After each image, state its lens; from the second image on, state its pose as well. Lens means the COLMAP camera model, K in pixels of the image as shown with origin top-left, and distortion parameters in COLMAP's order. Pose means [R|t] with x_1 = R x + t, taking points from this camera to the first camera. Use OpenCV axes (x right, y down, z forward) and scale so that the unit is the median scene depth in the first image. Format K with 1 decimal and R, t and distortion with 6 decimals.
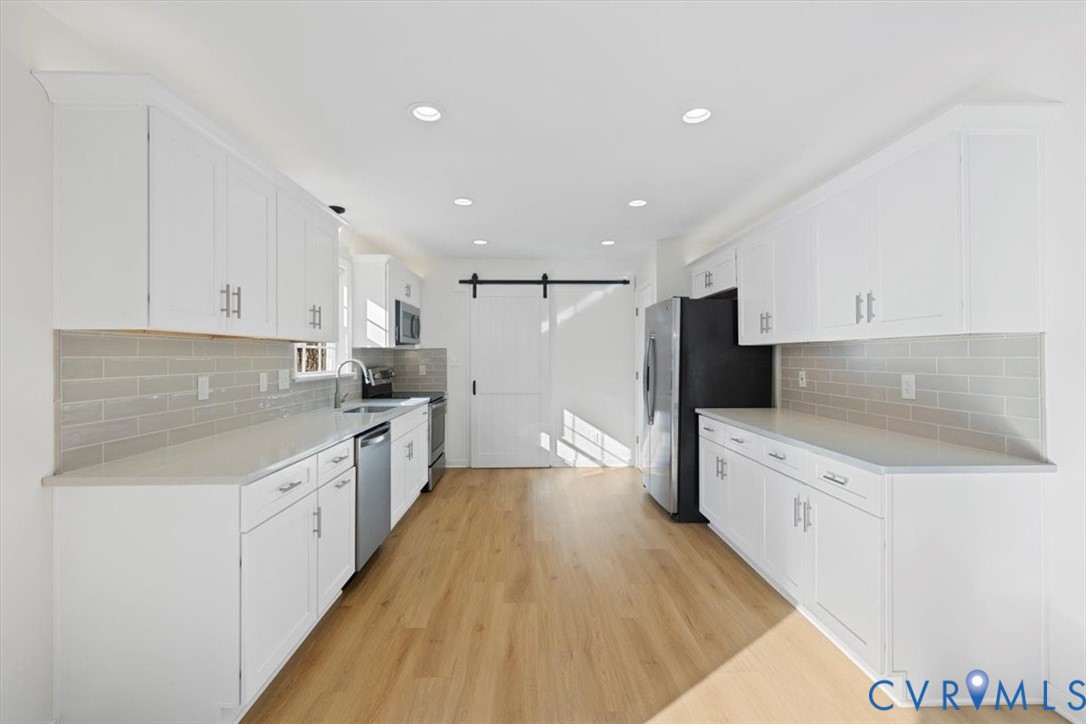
lens RADIAL K [[463.4, 0, 548.6], [0, 463.4, 359.1], [0, 0, 1]] dist [-0.000418, 0.000612]
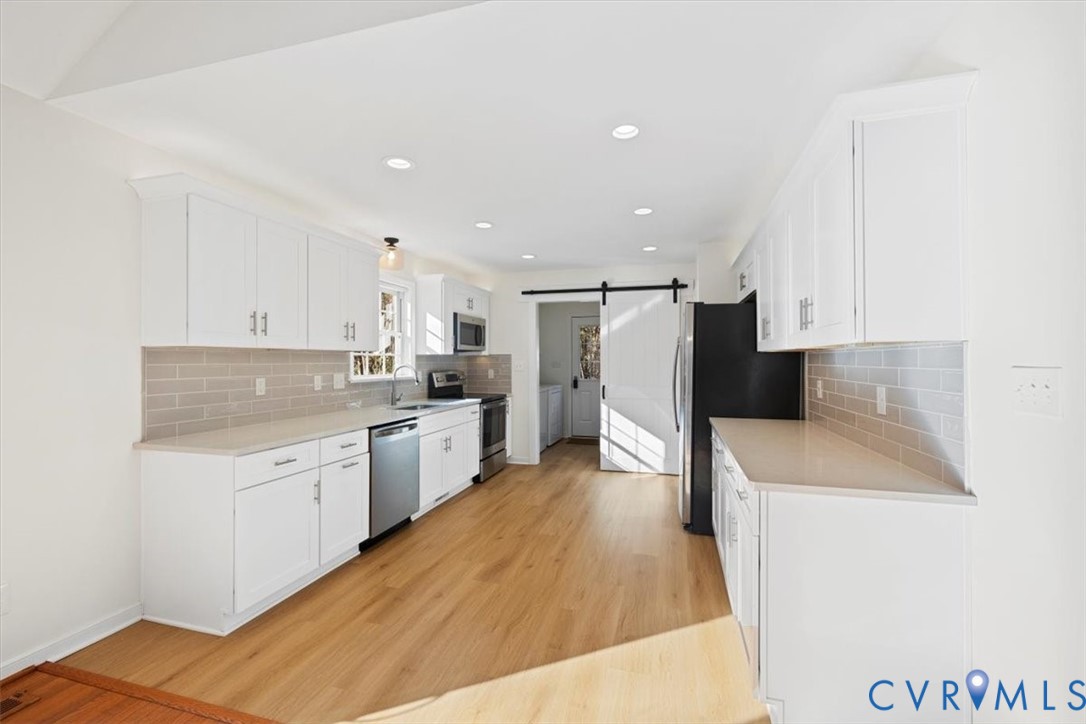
lens RADIAL K [[463.4, 0, 548.6], [0, 463.4, 361.3], [0, 0, 1]] dist [-0.000418, 0.000612]
pose [[0.953666, 0.002713, -0.300855, 0.357080], [-0.003598, 0.999991, -0.002389, -0.008413], [0.300845, 0.003361, 0.953667, -0.028253]]
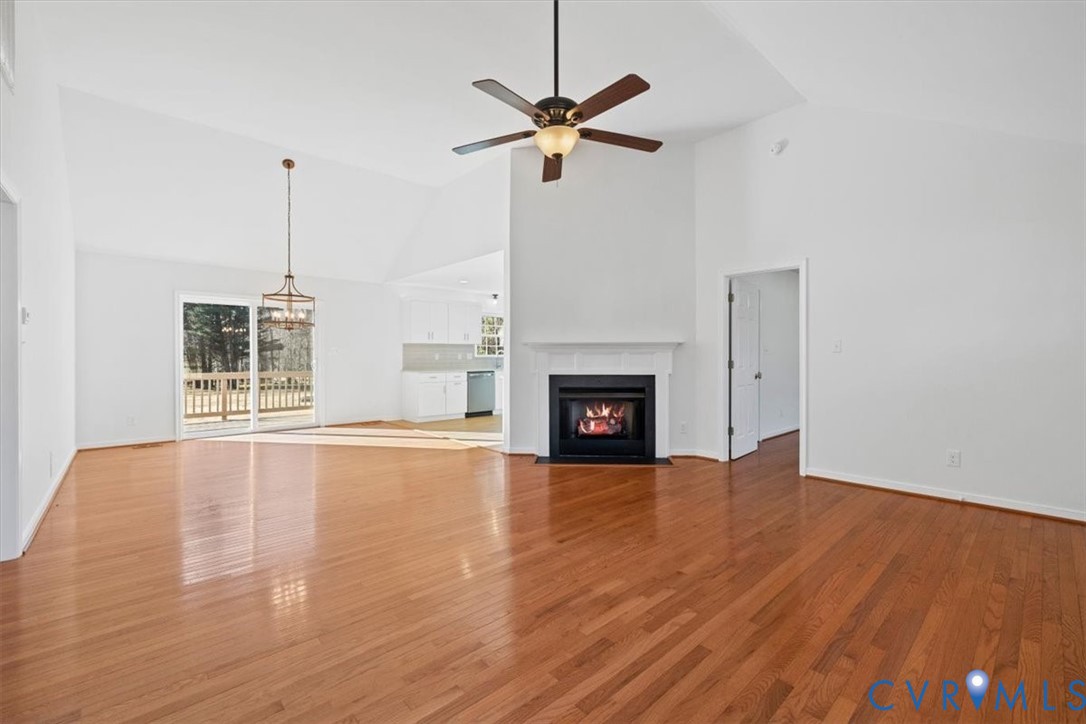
lens RADIAL K [[463.4, 0, 542.6], [0, 463.4, 360.7], [0, 0, 1]] dist [-0.000418, 0.000612]
pose [[0.647056, 0.005322, -0.762424, 2.192915], [-0.003371, 0.999986, 0.004119, 0.059977], [0.762435, -0.000095, 0.647065, -0.668266]]
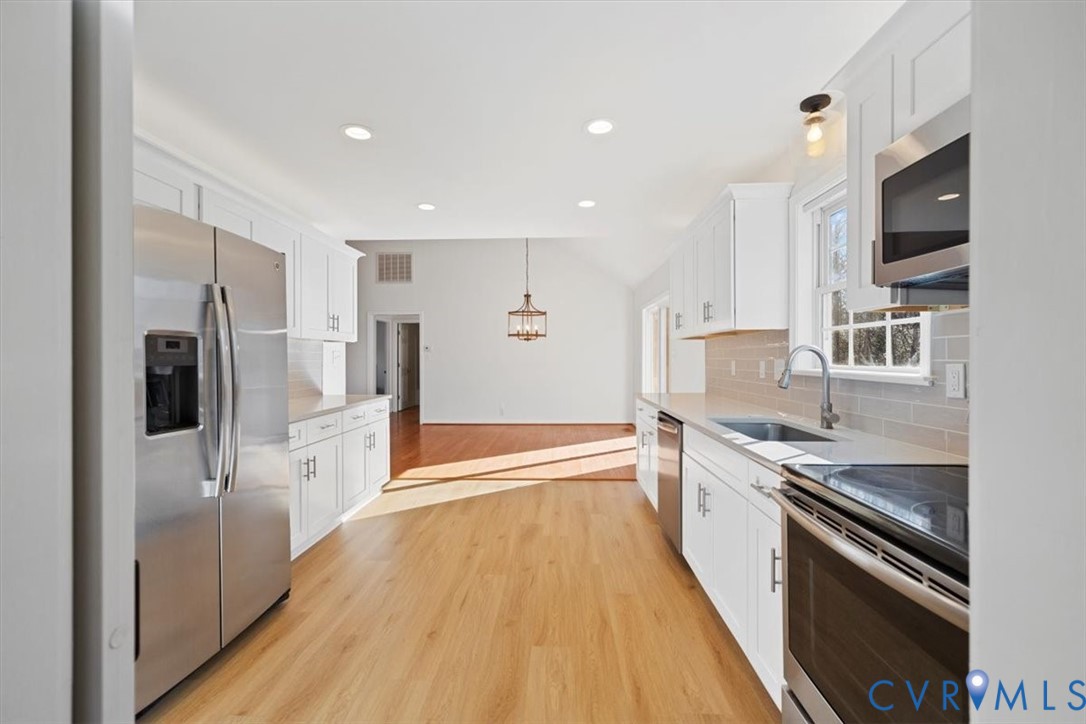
lens RADIAL K [[463.4, 0, 535.4], [0, 463.4, 359.3], [0, 0, 1]] dist [-0.000418, 0.000612]
pose [[-0.995030, 0.004137, 0.099491, -0.181125], [0.004768, 0.999970, 0.006103, 0.015266], [-0.099462, 0.006547, -0.995020, 2.018559]]
